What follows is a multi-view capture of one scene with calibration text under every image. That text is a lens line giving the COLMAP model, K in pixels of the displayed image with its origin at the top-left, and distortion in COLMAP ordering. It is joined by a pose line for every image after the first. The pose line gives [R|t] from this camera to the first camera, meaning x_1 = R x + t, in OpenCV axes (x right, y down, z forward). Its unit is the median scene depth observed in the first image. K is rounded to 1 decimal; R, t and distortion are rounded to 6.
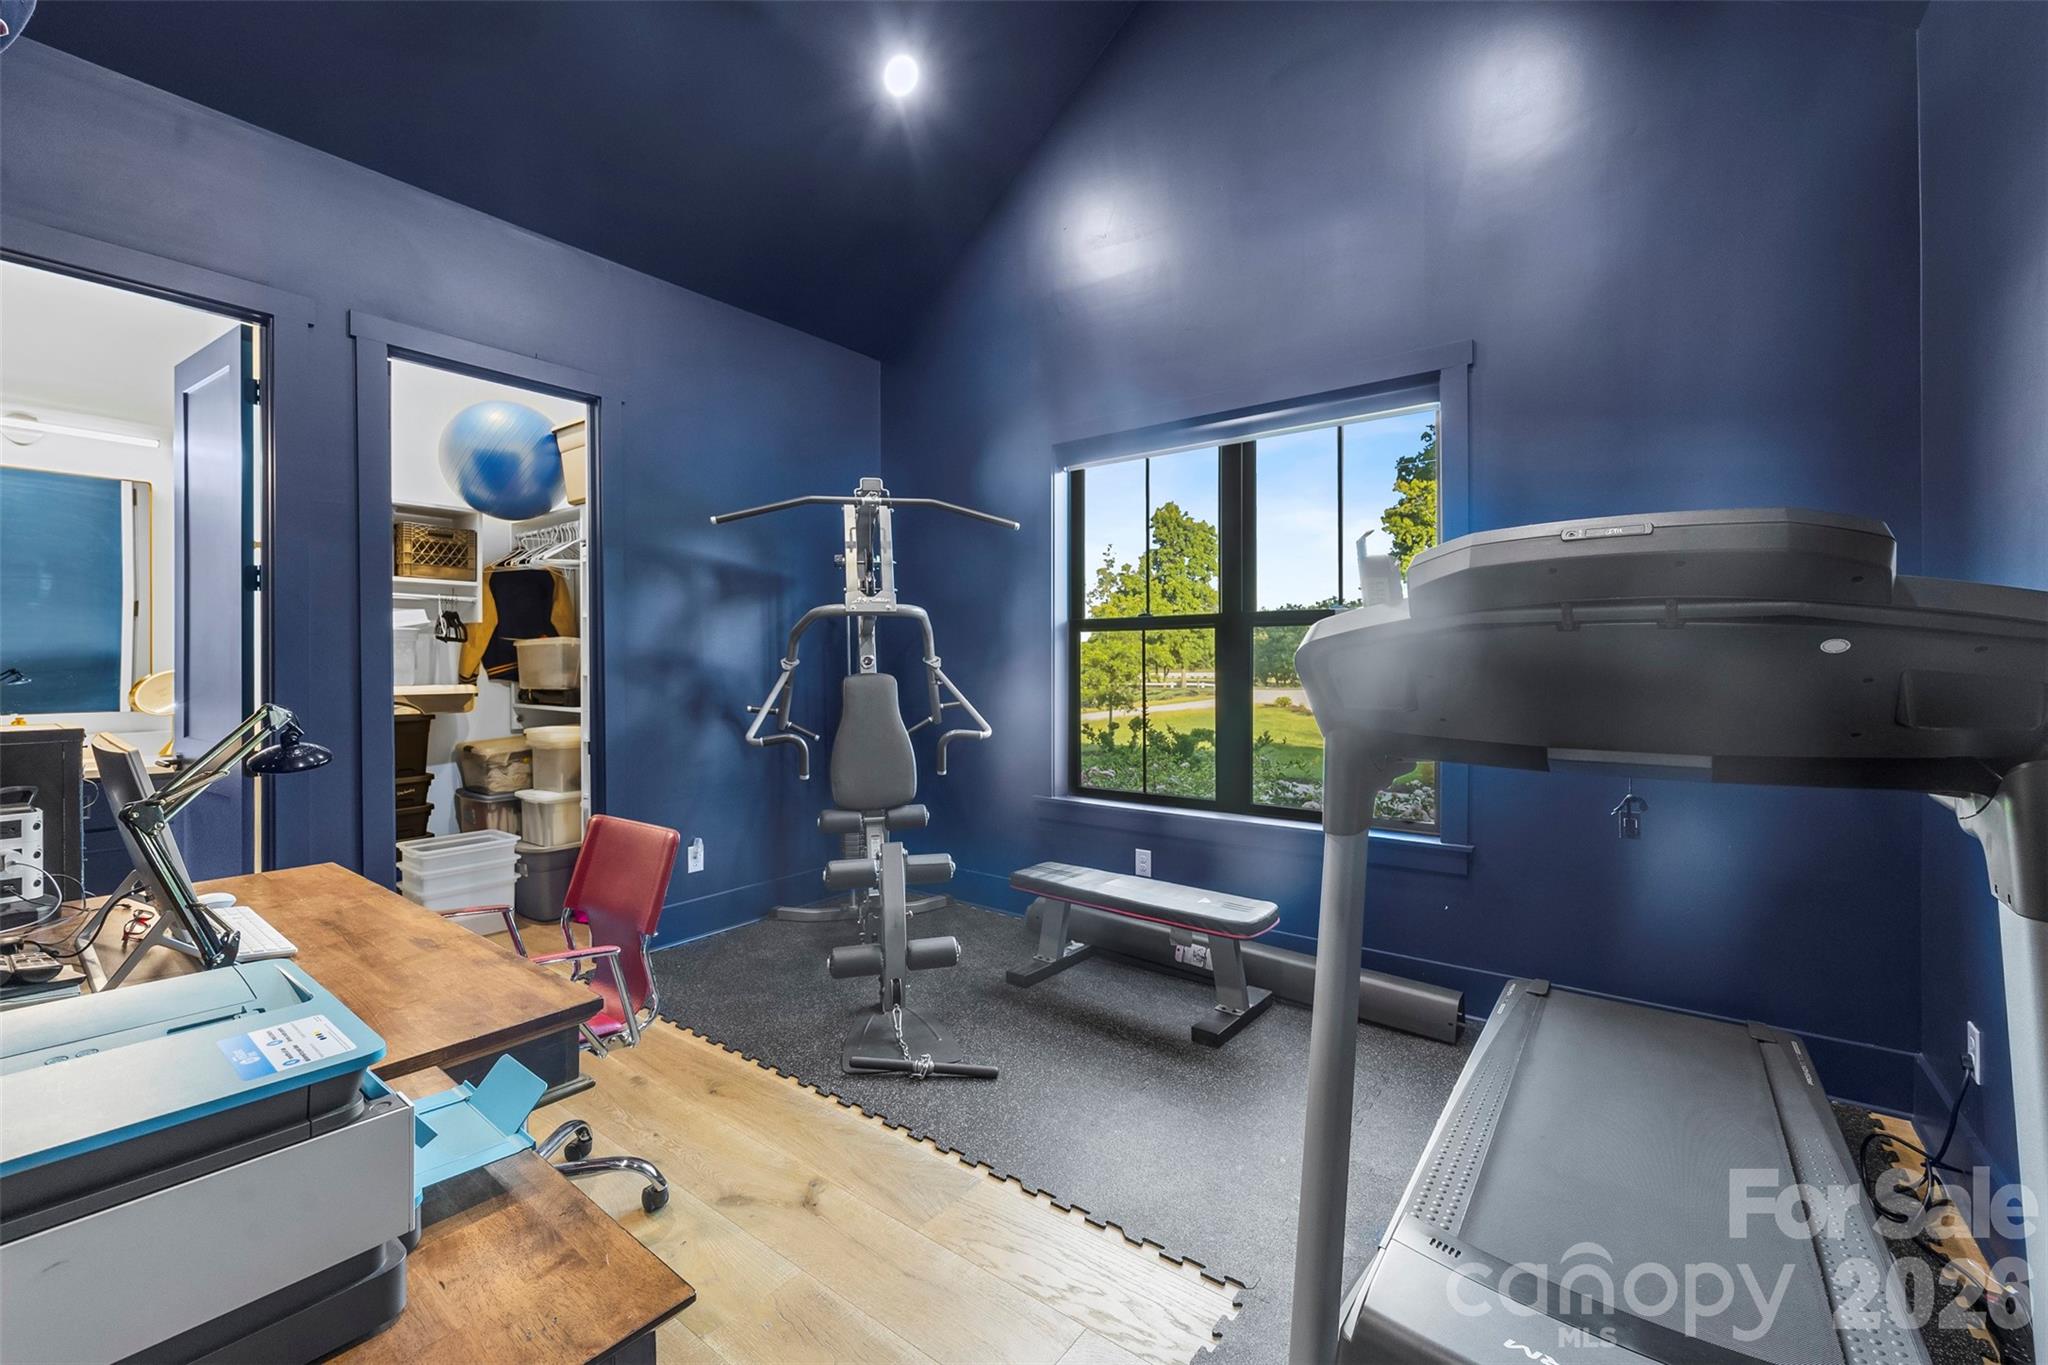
lens RADIAL K [[831.9, 0, 1008.9], [0, 831.9, 690.3], [0, 0, 1]] dist [-0.002259, -0.000257]
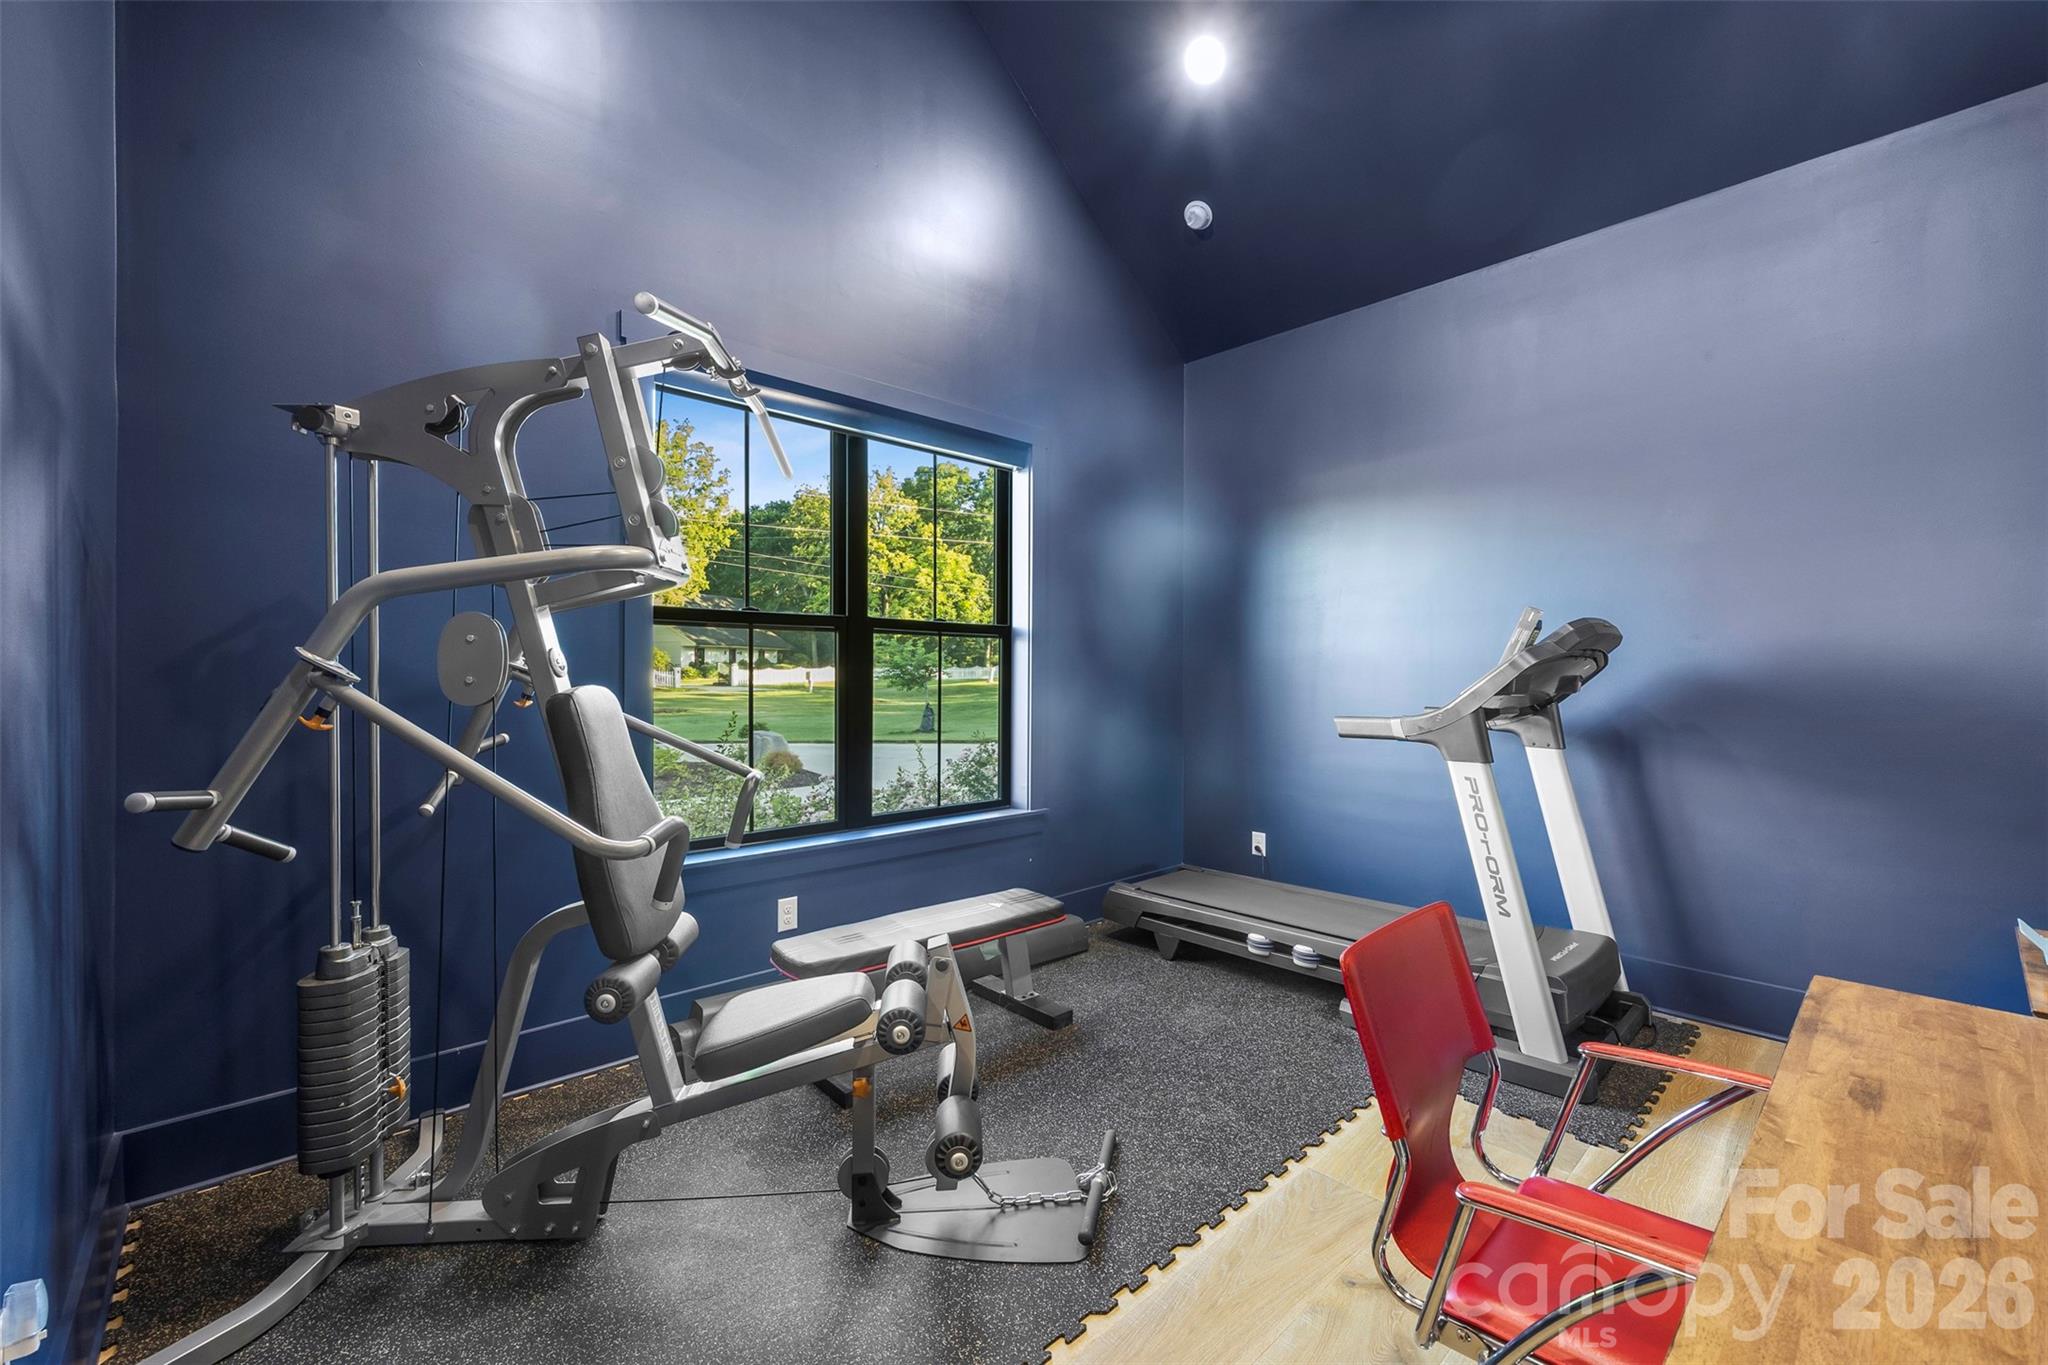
lens RADIAL K [[831.9, 0, 1008.9], [0, 831.9, 690.3], [0, 0, 1]] dist [-0.002259, -0.000257]
pose [[0.150548, -0.006602, 0.988581, -0.920558], [0.006415, 0.999963, 0.005701, -0.017336], [-0.988582, 0.005483, 0.150585, 0.994396]]
